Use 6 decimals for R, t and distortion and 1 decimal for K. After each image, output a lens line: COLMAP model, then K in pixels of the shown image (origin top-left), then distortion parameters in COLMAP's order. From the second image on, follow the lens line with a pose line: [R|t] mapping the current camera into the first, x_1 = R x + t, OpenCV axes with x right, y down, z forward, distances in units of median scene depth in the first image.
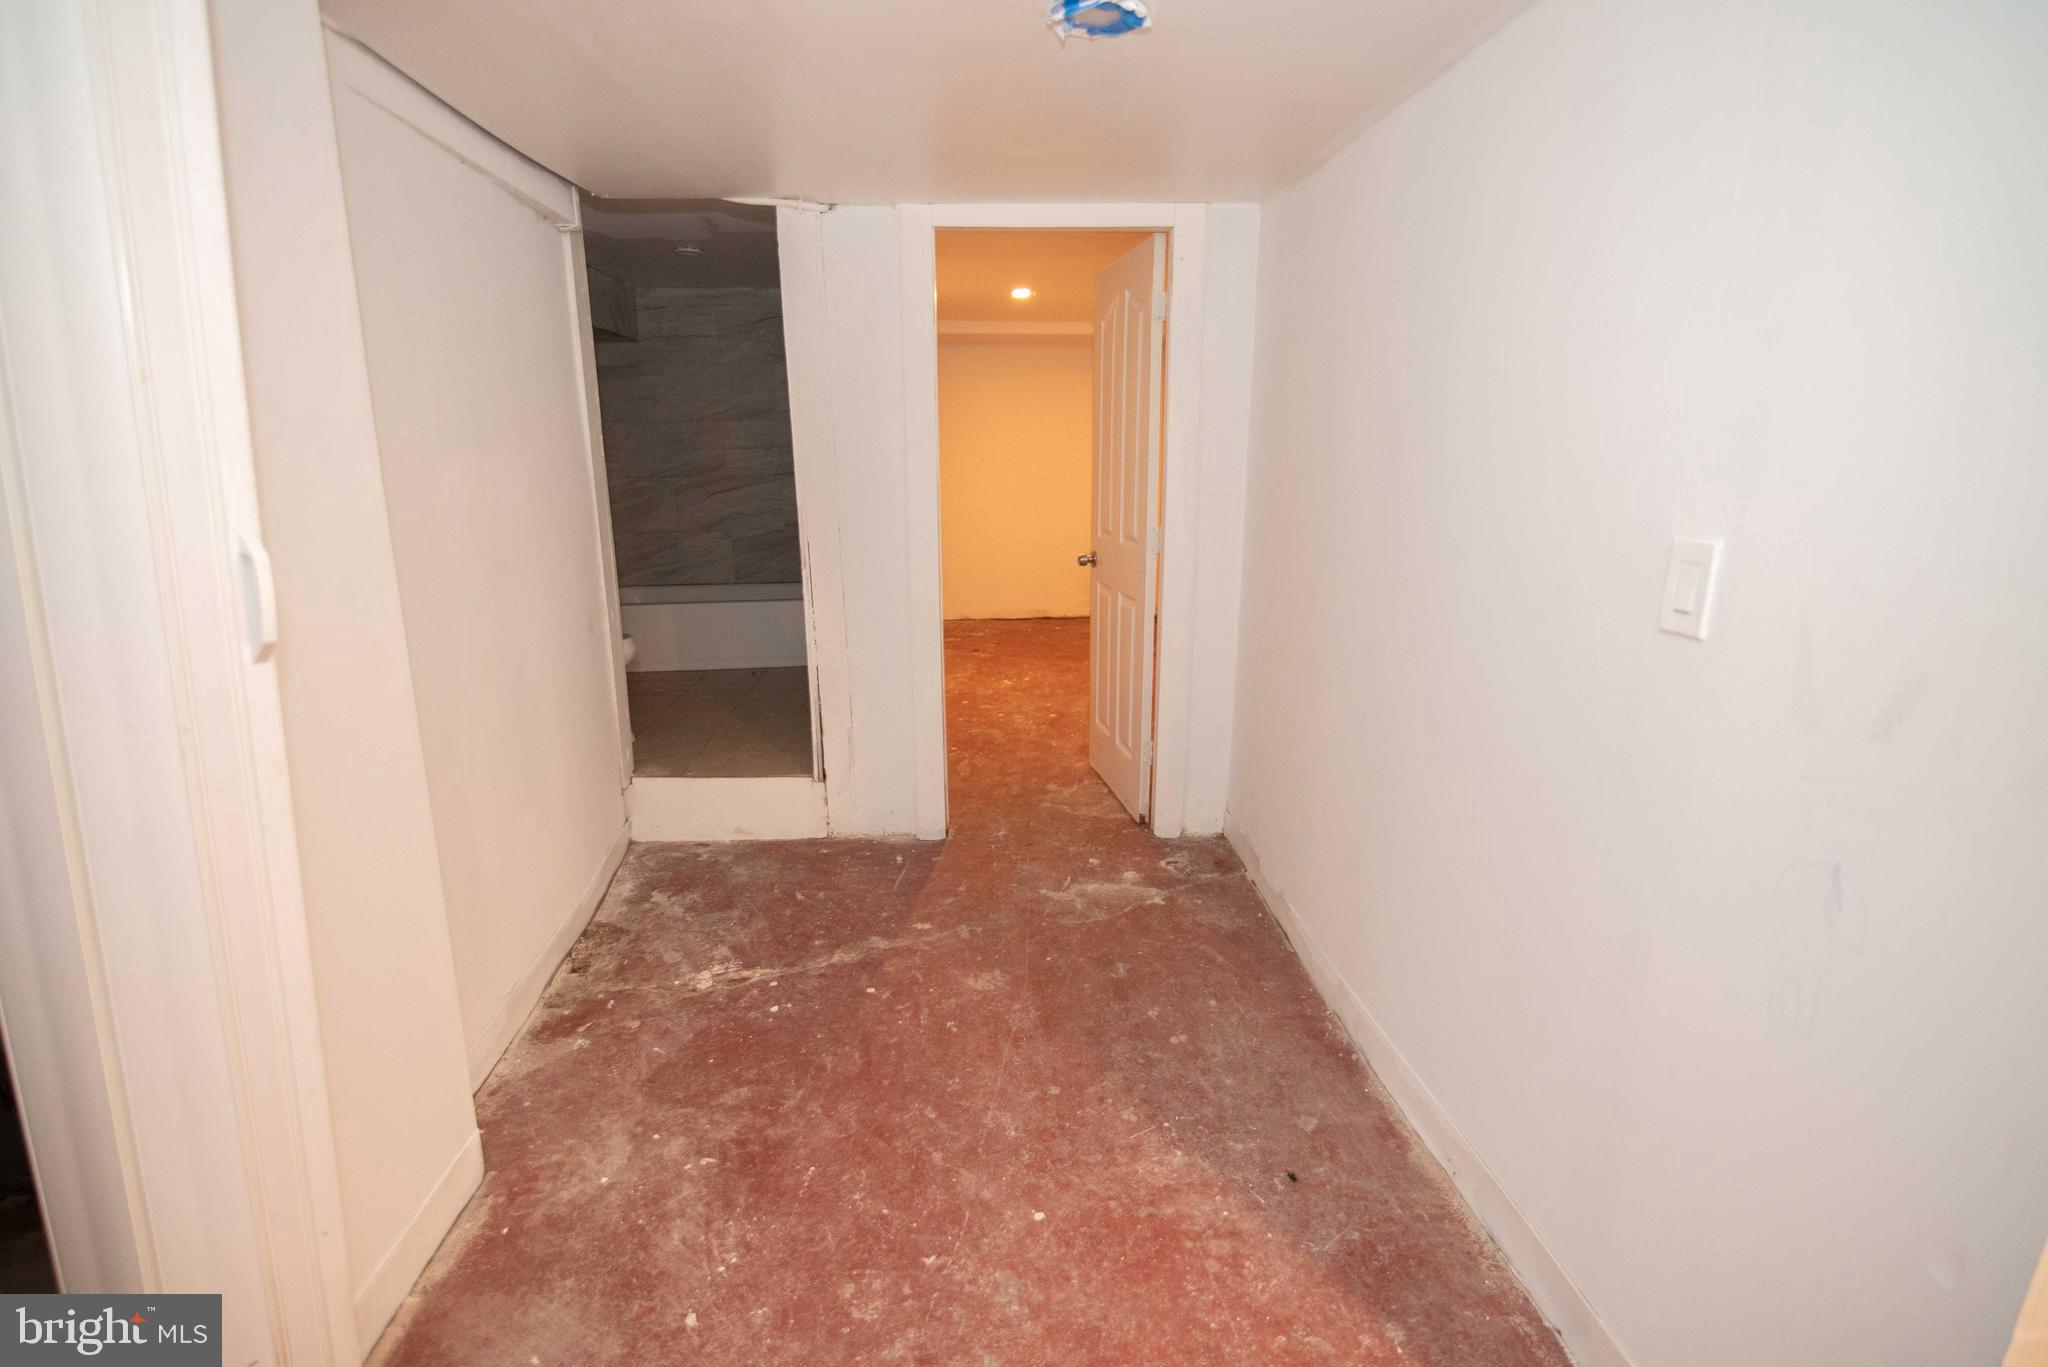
lens RADIAL K [[953.9, 0, 1024.0], [0, 953.9, 683.5], [0, 0, 1]] dist [-0.001870, -0.001018]
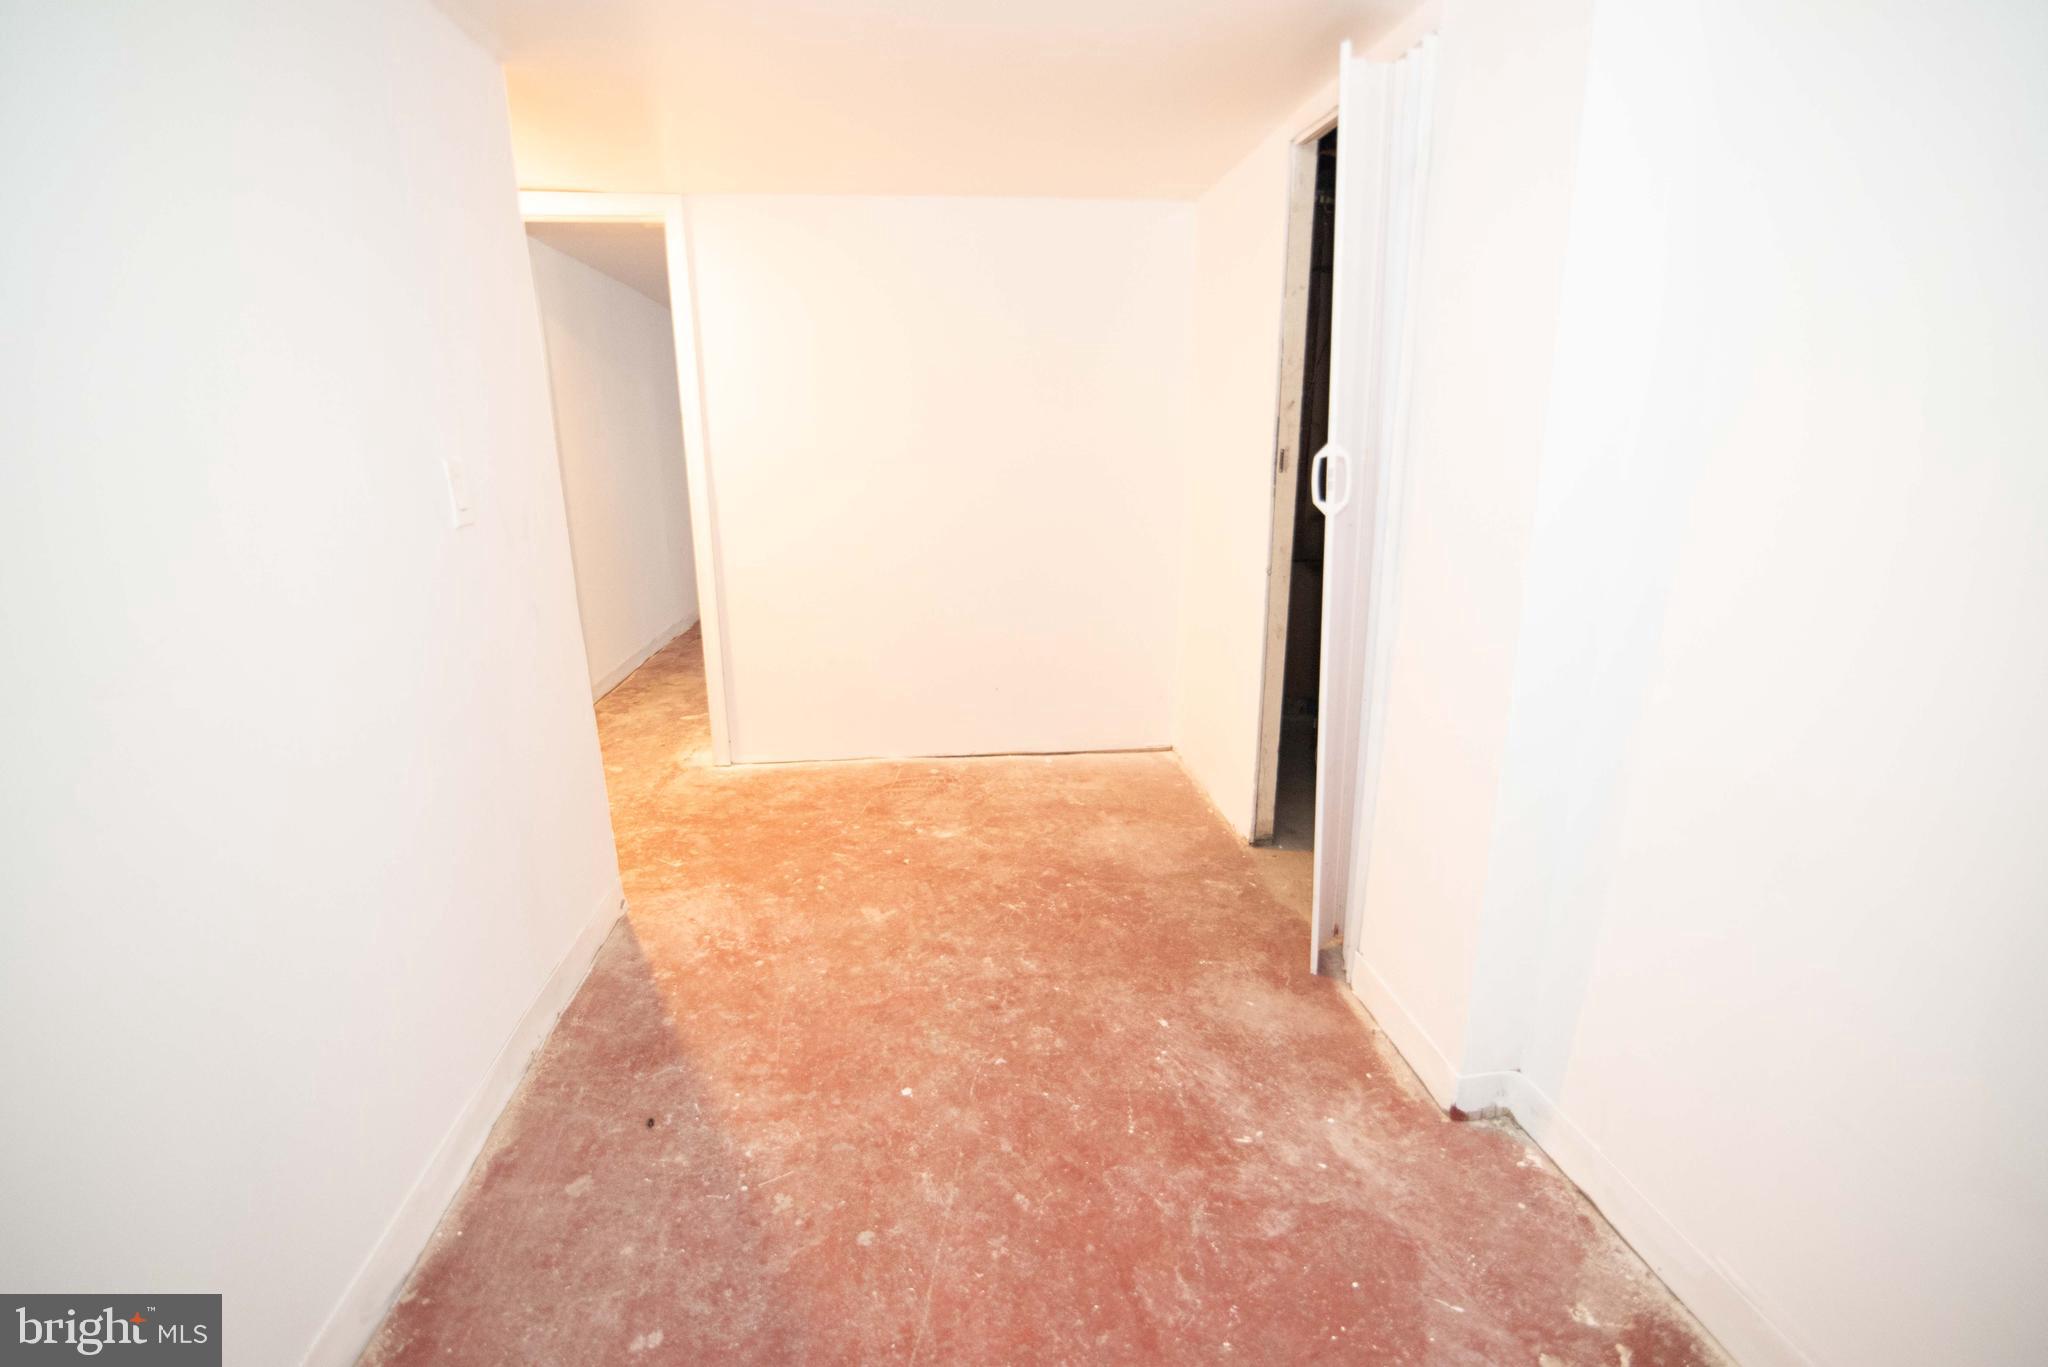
lens RADIAL K [[953.9, 0, 1024.0], [0, 953.9, 683.5], [0, 0, 1]] dist [-0.001870, -0.001018]
pose [[-0.999381, 0.010490, -0.033575, -0.081612], [-0.007085, 0.874916, 0.484223, -0.367037], [0.034455, 0.484161, -0.874300, 1.606137]]
